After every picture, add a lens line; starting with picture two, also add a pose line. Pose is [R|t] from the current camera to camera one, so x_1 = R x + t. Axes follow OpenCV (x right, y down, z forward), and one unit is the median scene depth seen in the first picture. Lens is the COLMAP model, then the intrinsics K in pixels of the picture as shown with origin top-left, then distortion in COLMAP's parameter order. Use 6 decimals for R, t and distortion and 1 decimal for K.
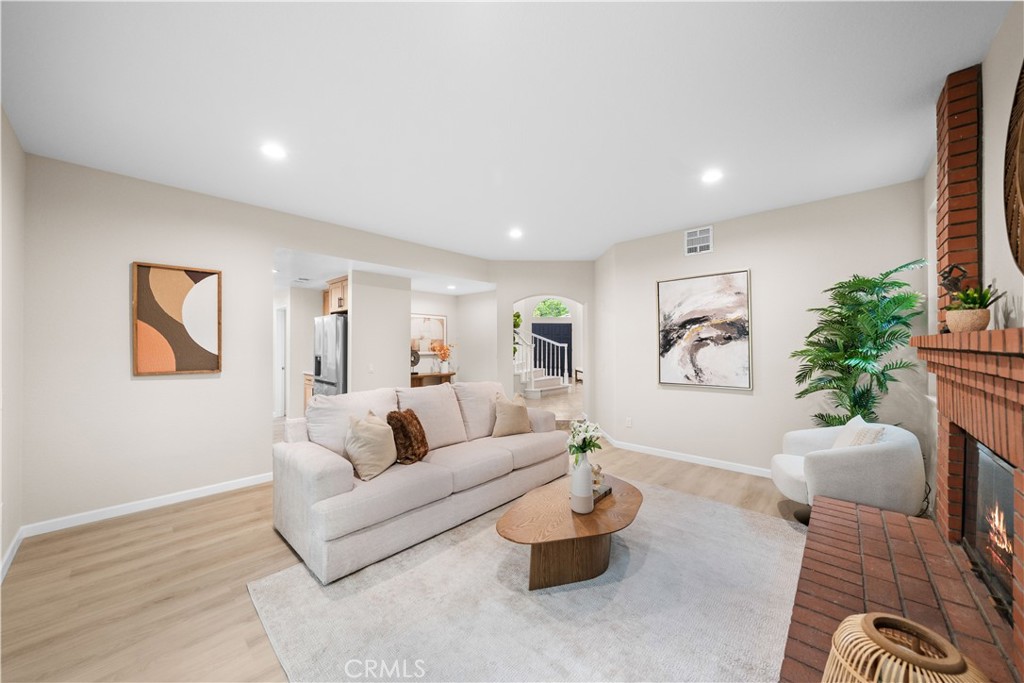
lens RADIAL K [[353.3, 0, 512.4], [0, 353.3, 340.9], [0, 0, 1]] dist [-0.008109, -0.000082]
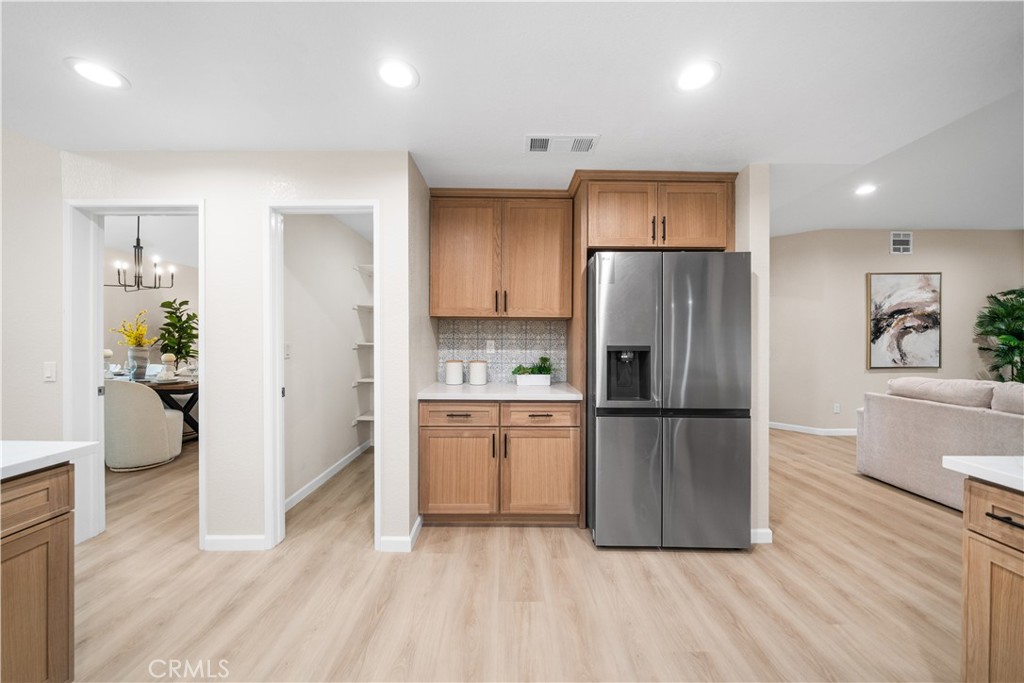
lens RADIAL K [[353.3, 0, 513.3], [0, 353.3, 339.6], [0, 0, 1]] dist [-0.008109, -0.000082]
pose [[0.733638, 0.005234, 0.679520, -1.185811], [-0.013358, 0.999888, 0.006720, 0.043644], [-0.679409, -0.014007, 0.733626, 1.023360]]
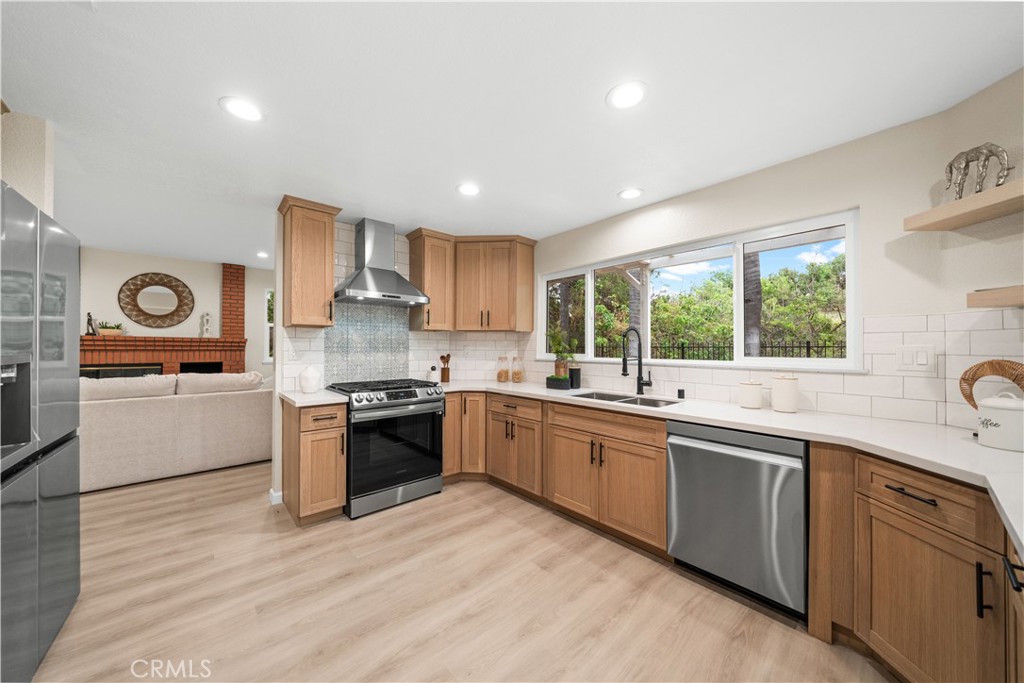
lens RADIAL K [[353.3, 0, 511.6], [0, 353.3, 343.3], [0, 0, 1]] dist [-0.008109, -0.000082]
pose [[-0.994317, 0.008698, 0.106108, -1.093183], [0.007156, 0.999863, -0.014905, 0.074484], [-0.106223, -0.014061, -0.994243, 2.250848]]
